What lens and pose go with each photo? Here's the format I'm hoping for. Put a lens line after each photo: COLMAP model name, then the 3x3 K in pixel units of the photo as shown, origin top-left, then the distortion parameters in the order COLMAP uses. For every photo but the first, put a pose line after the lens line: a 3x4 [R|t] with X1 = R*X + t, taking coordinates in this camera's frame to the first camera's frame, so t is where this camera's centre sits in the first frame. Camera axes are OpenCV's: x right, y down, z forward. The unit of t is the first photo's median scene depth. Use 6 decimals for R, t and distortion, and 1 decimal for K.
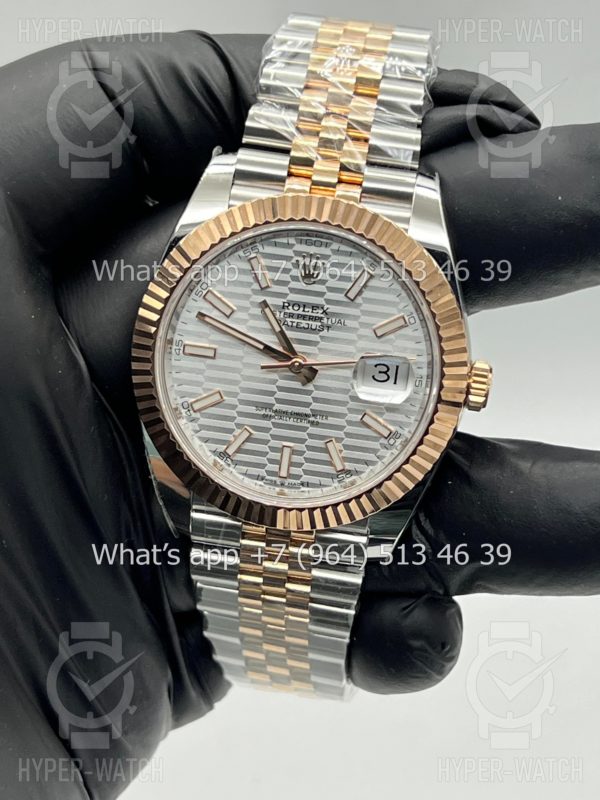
lens RADIAL K [[1814.3, 0, 303.6], [0, 1814.3, 401.6], [0, 0, 1]] dist [0.136156, 0.514016]
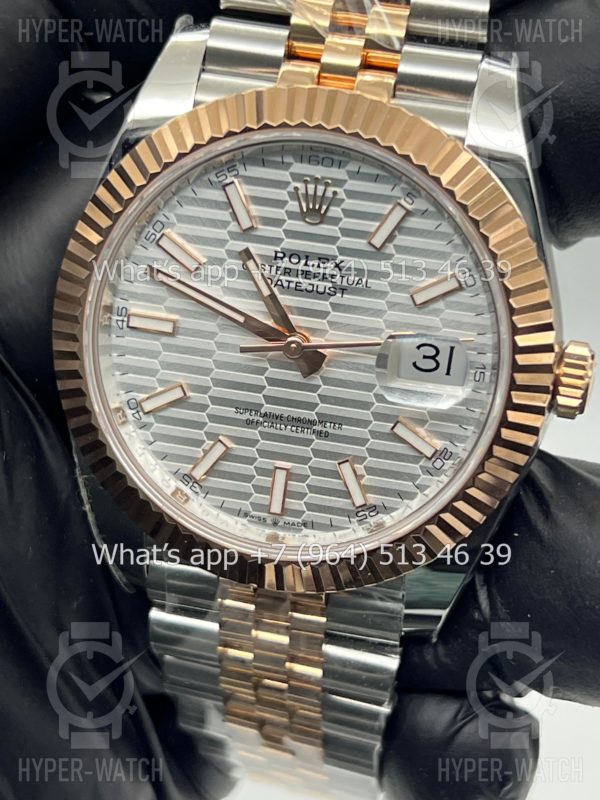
lens RADIAL K [[1814.3, 0, 303.6], [0, 1814.3, 401.6], [0, 0, 1]] dist [0.136156, 0.514016]
pose [[0.995632, 0.012668, -0.092501, 0.060731], [-0.008737, 0.999046, 0.042782, -0.028450], [0.092955, -0.041787, 0.994793, 0.340619]]
